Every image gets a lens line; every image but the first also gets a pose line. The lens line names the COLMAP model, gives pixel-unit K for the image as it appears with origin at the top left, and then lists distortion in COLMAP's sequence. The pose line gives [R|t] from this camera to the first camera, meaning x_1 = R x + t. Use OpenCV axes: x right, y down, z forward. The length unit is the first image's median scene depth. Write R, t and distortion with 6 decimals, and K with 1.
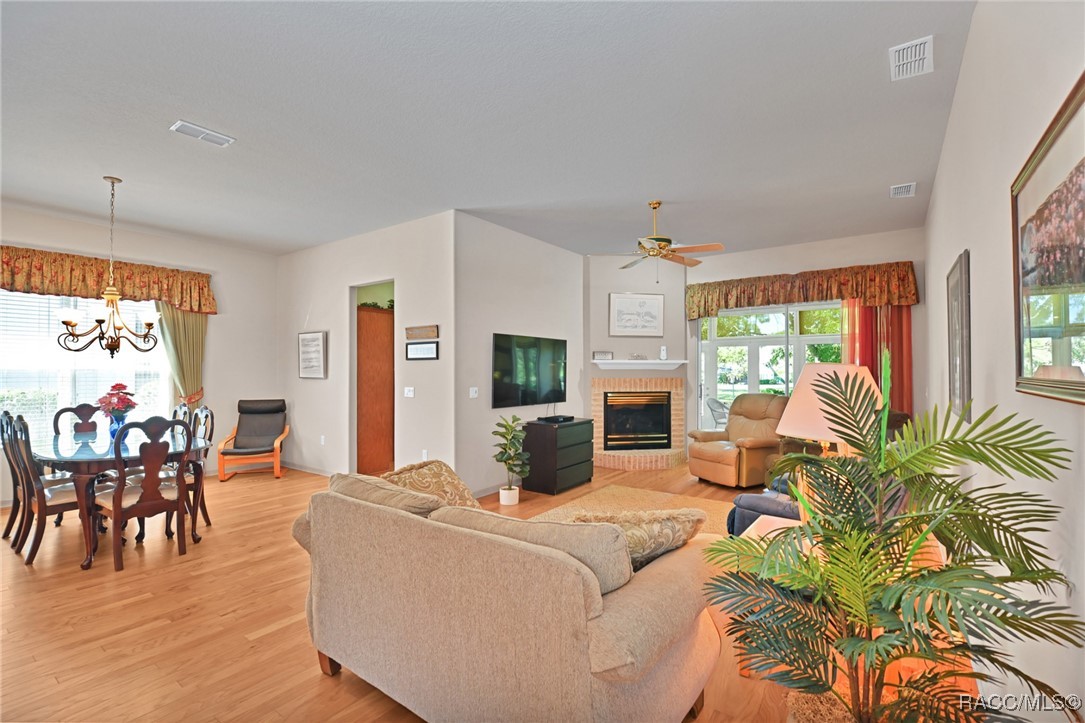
lens RADIAL K [[482.4, 0, 547.3], [0, 482.4, 363.1], [0, 0, 1]] dist [-0.010037, -0.002720]
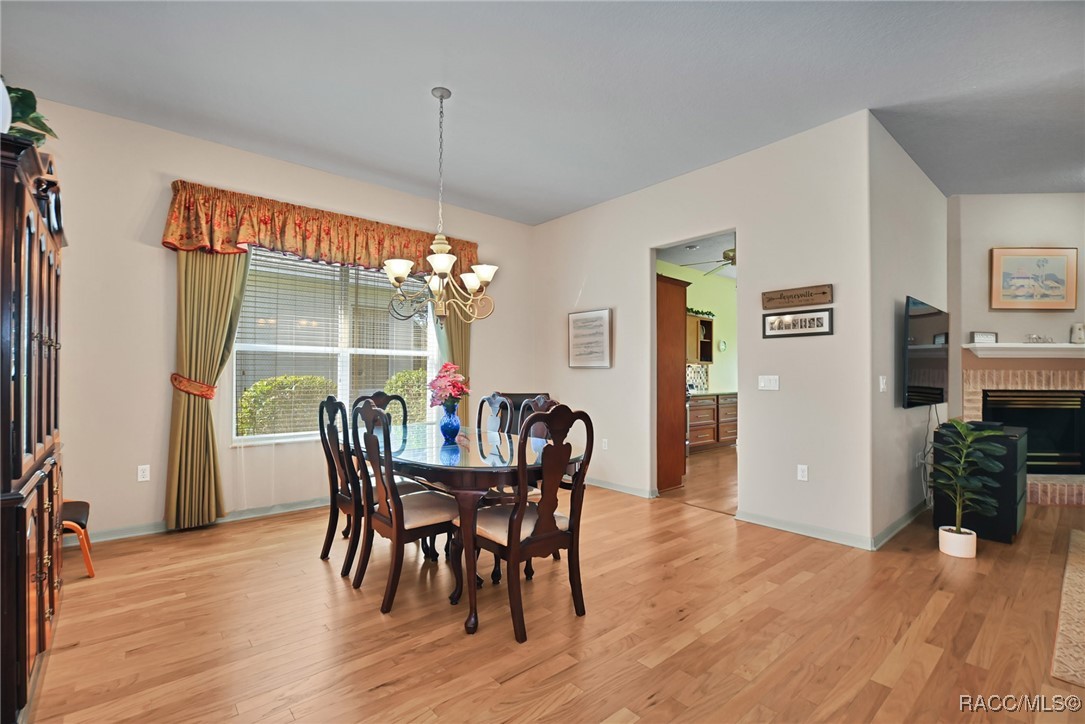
lens RADIAL K [[482.4, 0, 543.6], [0, 482.4, 370.8], [0, 0, 1]] dist [-0.010037, -0.002720]
pose [[0.971869, 0.002929, -0.235503, -0.431242], [-0.001966, 0.999989, 0.004325, 0.039043], [0.235513, -0.003741, 0.971864, 0.221721]]
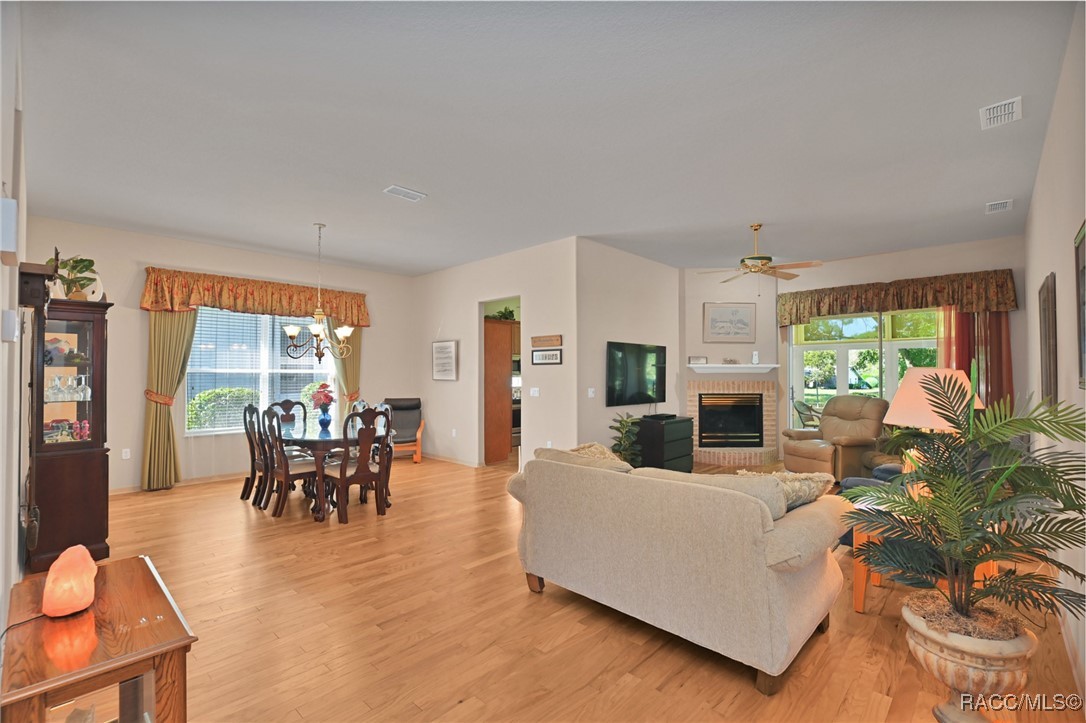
lens RADIAL K [[482.8, 0, 546.8], [0, 482.8, 366.0], [0, 0, 1]] dist [-0.010037, -0.002720]
pose [[0.991291, -0.001058, -0.131684, -0.099799], [0.000802, 0.999998, -0.001993, -0.000824], [0.131685, 0.001870, 0.991290, -0.156388]]
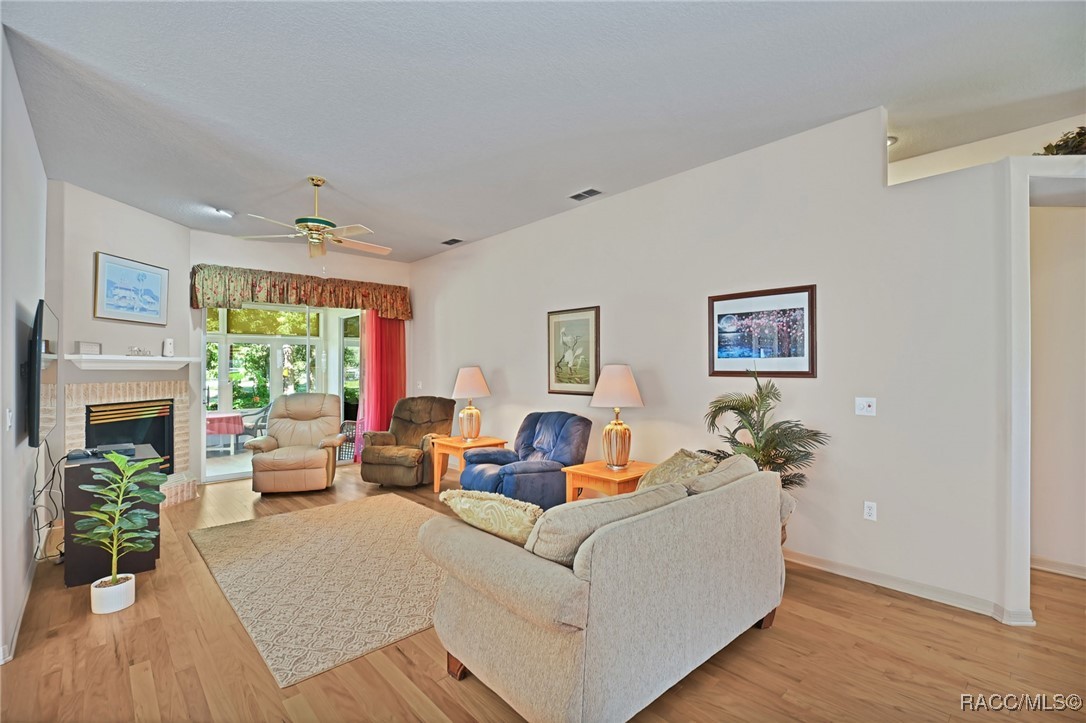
lens RADIAL K [[482.8, 0, 547.4], [0, 482.8, 364.6], [0, 0, 1]] dist [-0.010037, -0.002720]
pose [[0.194595, 0.006608, 0.980862, -0.482916], [-0.006897, 0.999962, -0.005368, 0.006745], [-0.980860, -0.005721, 0.194633, 0.358556]]
